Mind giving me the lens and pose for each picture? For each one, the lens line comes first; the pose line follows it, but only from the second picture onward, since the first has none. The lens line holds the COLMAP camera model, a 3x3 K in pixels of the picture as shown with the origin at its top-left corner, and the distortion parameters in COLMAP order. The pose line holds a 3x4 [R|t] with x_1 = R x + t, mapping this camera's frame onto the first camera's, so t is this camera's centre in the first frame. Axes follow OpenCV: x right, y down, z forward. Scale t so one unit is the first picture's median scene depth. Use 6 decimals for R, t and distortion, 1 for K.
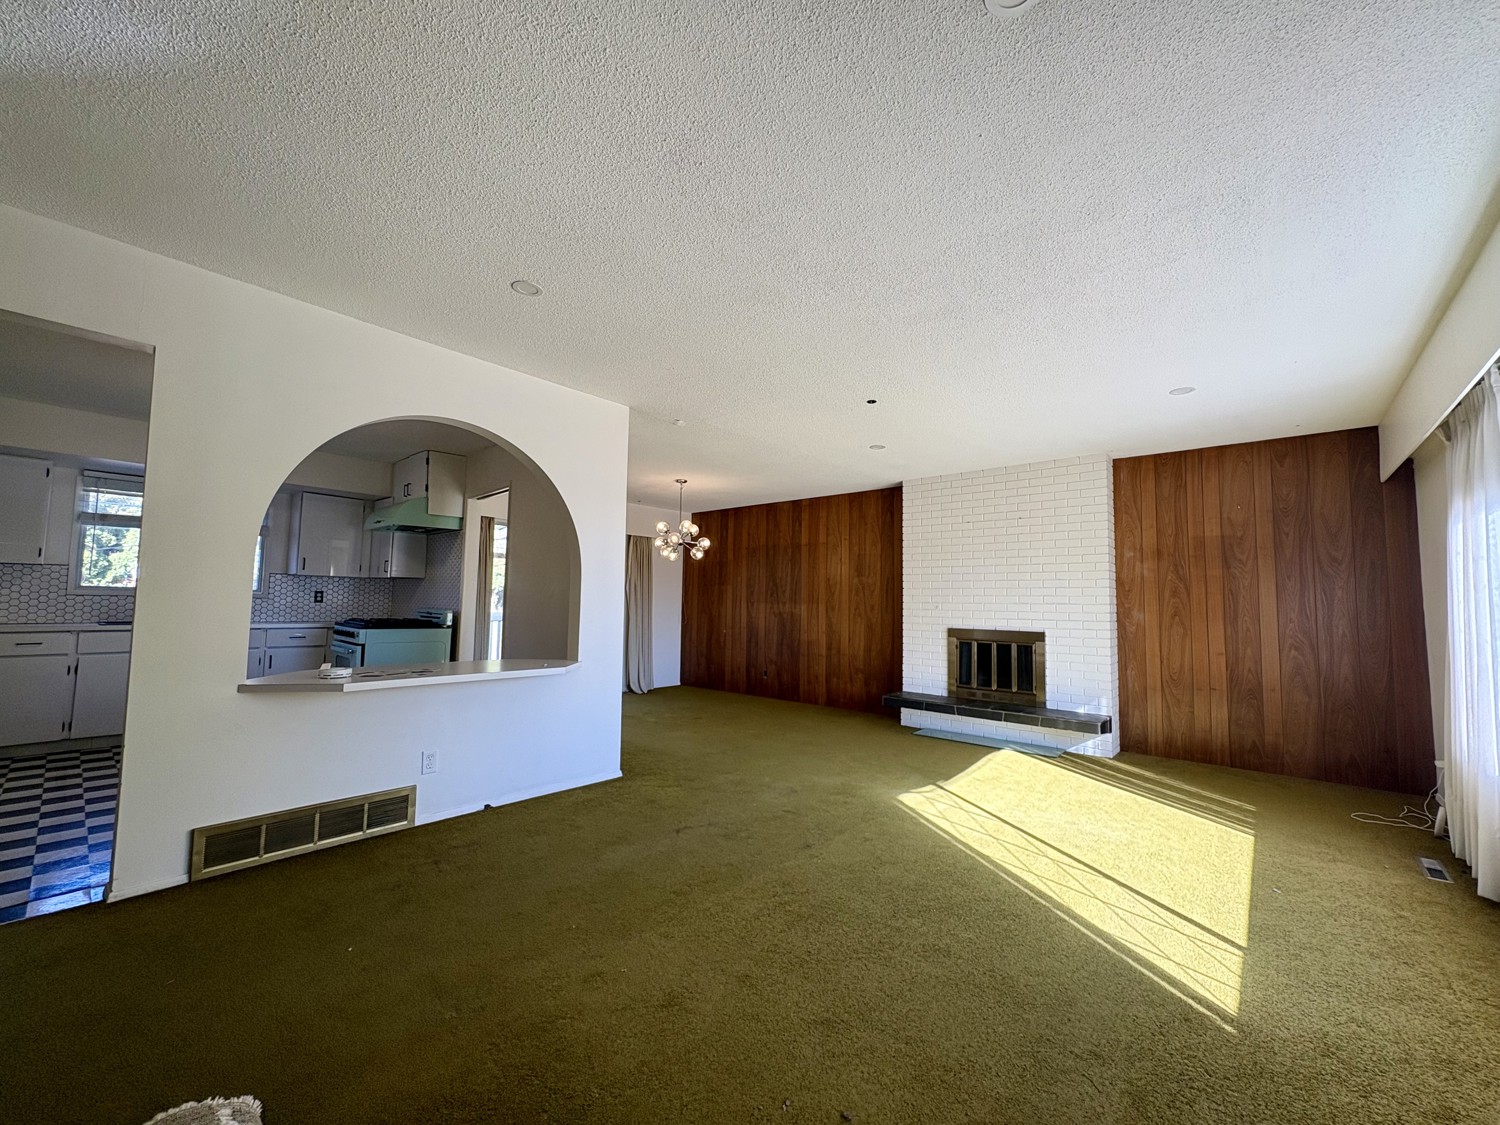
lens RADIAL K [[596.5, 0, 751.5], [0, 596.5, 561.3], [0, 0, 1]] dist [0.000413, 0.000312]
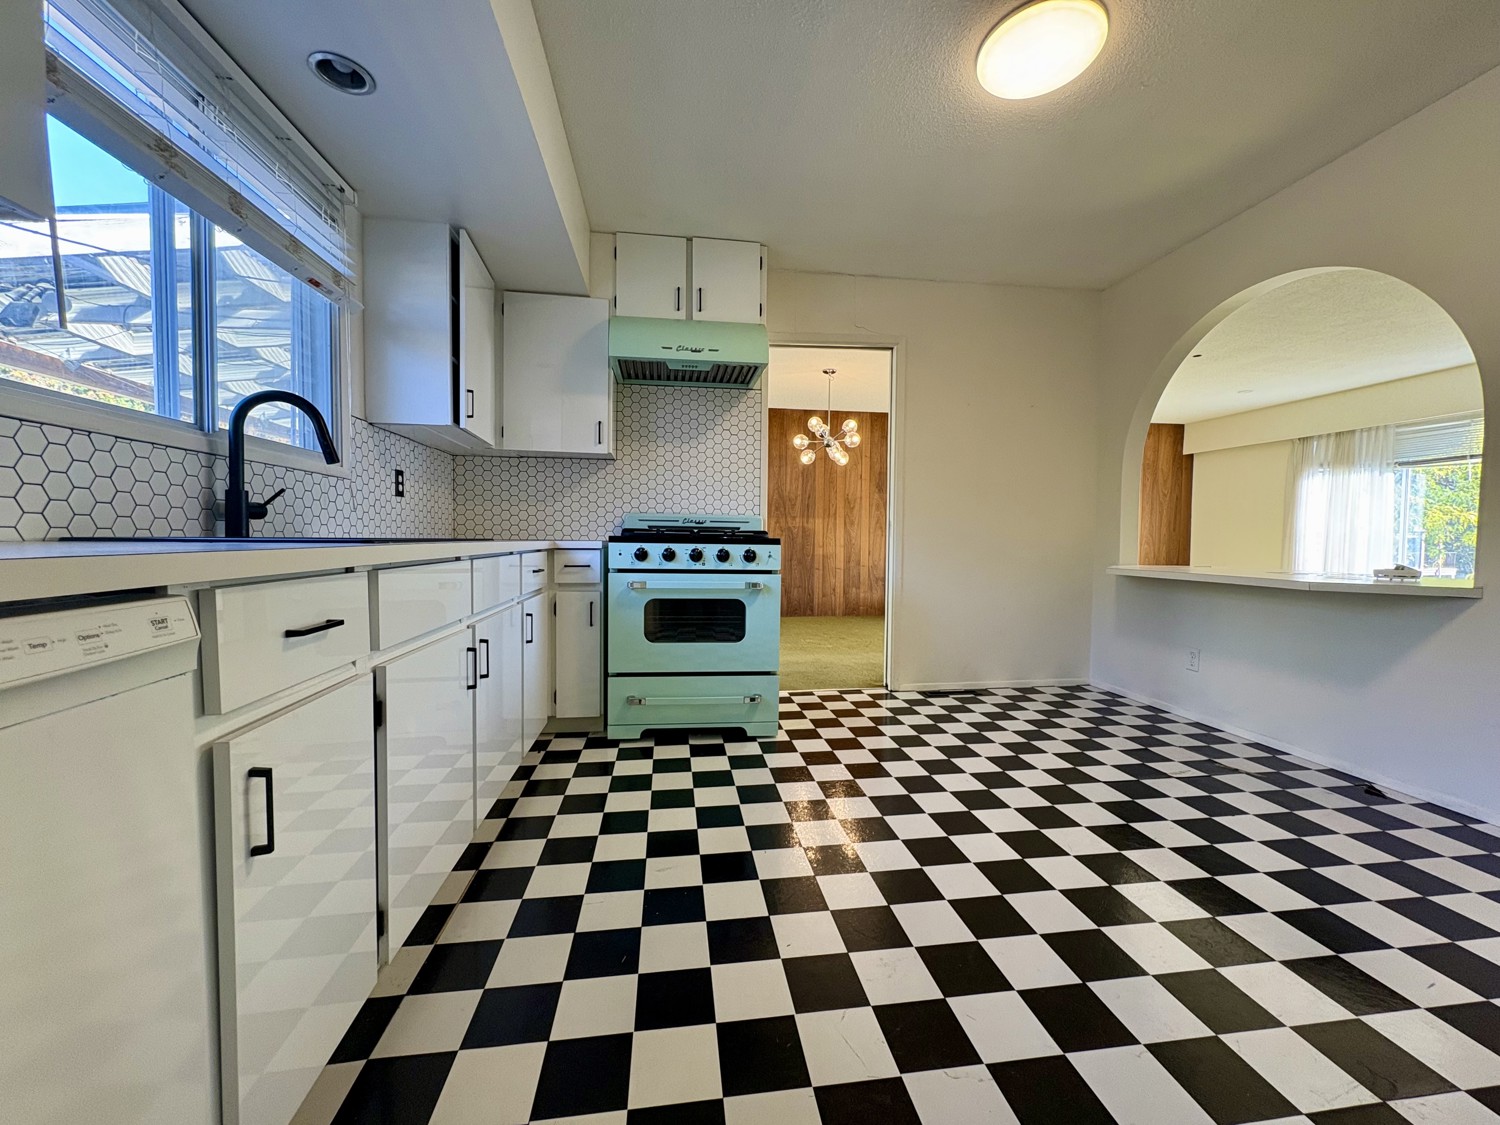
lens RADIAL K [[596.5, 0, 751.5], [0, 596.5, 561.3], [0, 0, 1]] dist [0.000413, 0.000312]
pose [[0.653530, -0.040646, 0.755808, -1.038377], [-0.052842, 0.993671, 0.099129, 0.070719], [-0.755053, -0.104723, 0.647246, 0.613328]]
